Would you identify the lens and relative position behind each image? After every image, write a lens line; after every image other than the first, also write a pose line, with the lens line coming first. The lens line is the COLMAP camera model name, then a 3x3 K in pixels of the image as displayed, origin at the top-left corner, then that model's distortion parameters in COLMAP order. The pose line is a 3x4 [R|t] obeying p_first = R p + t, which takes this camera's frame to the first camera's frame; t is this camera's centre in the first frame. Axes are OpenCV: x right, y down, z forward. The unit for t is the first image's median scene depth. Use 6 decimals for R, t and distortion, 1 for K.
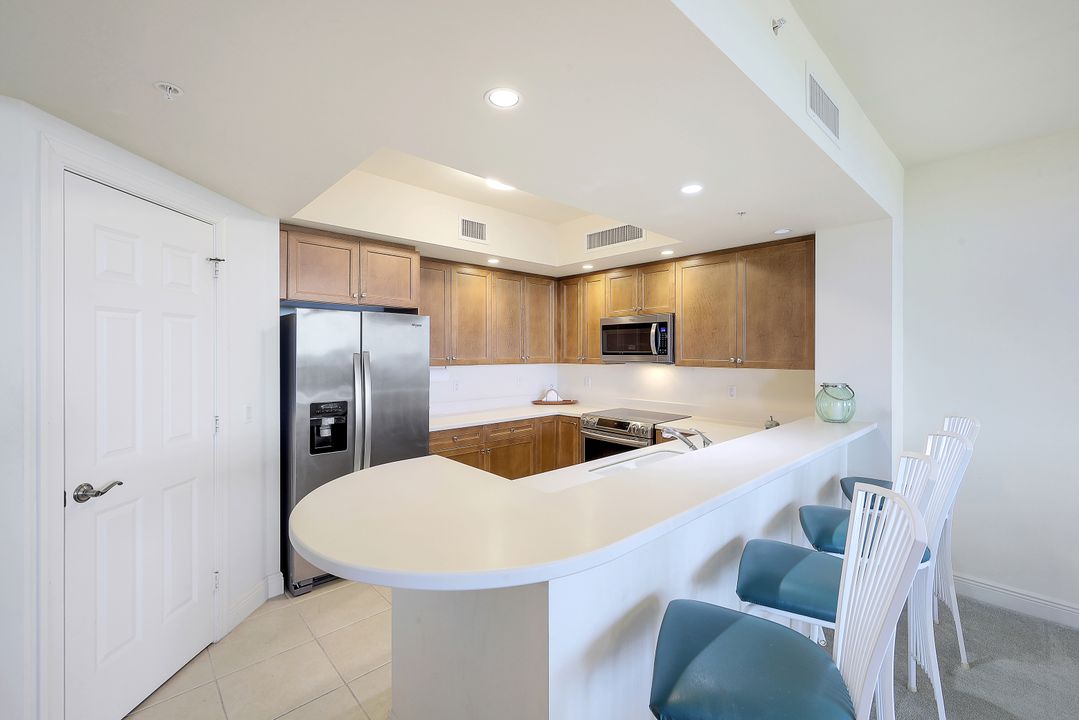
lens RADIAL K [[440.8, 0, 538.3], [0, 440.8, 354.6], [0, 0, 1]] dist [-0.000919, 0.000129]
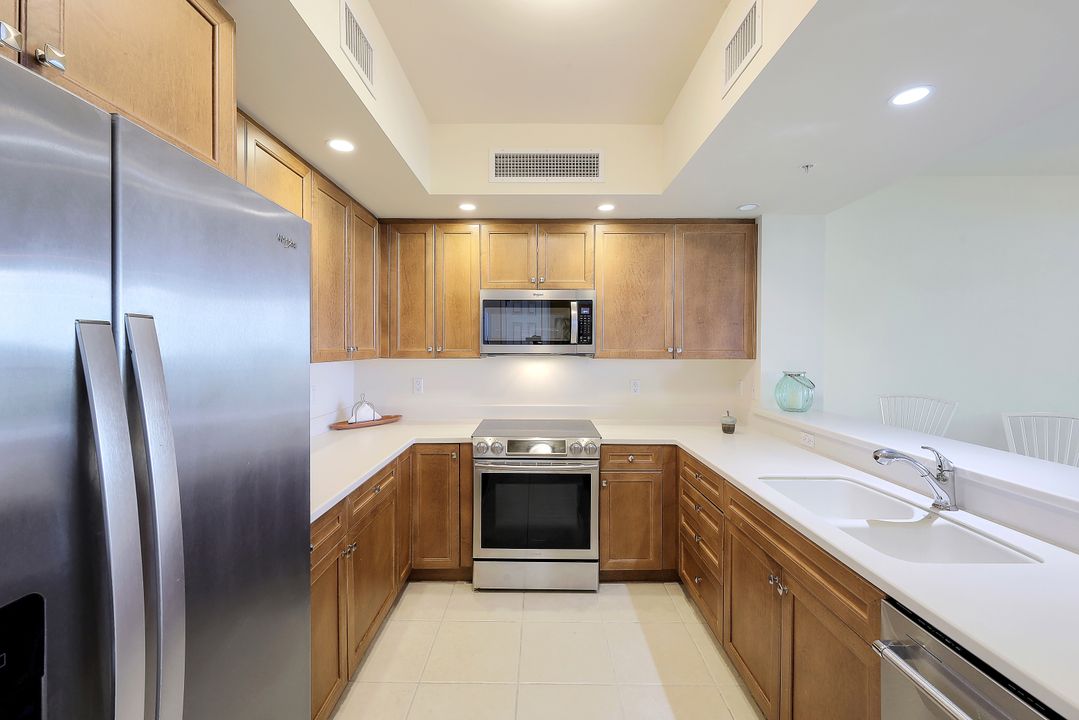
lens RADIAL K [[440.8, 0, 538.3], [0, 440.8, 354.6], [0, 0, 1]] dist [-0.000919, 0.000129]
pose [[0.688271, -0.014649, 0.725305, -0.317757], [0.001888, 0.999829, 0.018403, 0.004668], [-0.725451, -0.011297, 0.688181, 0.533824]]
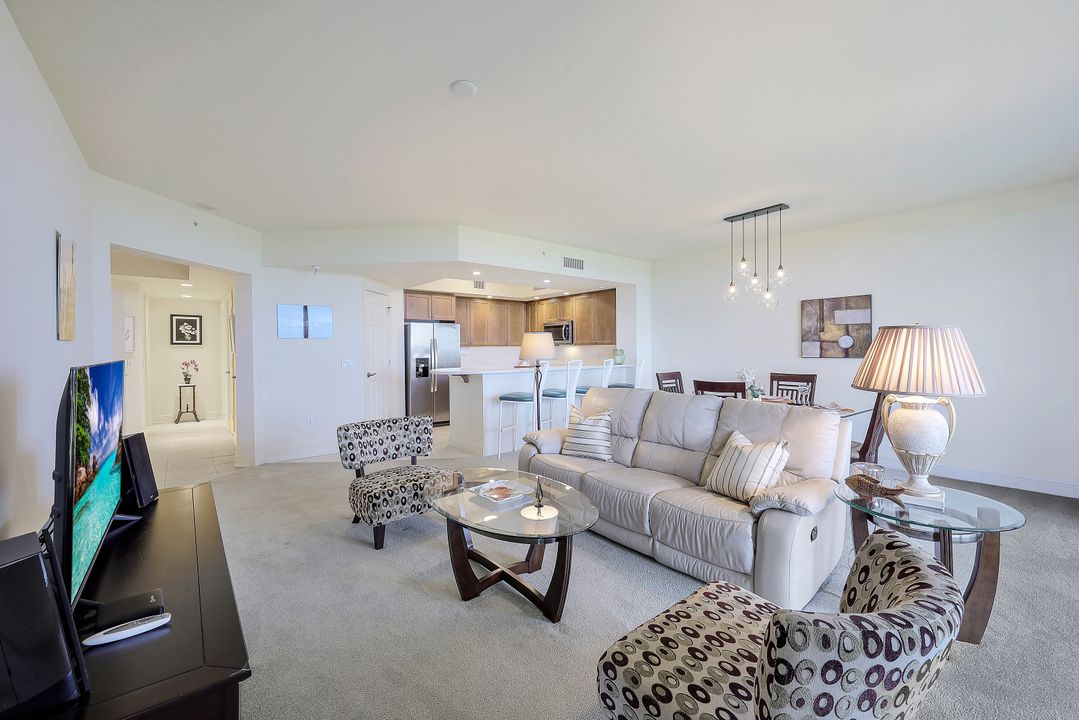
lens RADIAL K [[440.8, 0, 538.3], [0, 440.8, 354.6], [0, 0, 1]] dist [-0.000919, 0.000129]
pose [[0.997578, -0.010005, -0.068837, 0.285018], [0.010267, 0.999941, 0.003450, 0.062811], [0.068799, -0.004148, 0.997622, -1.140890]]
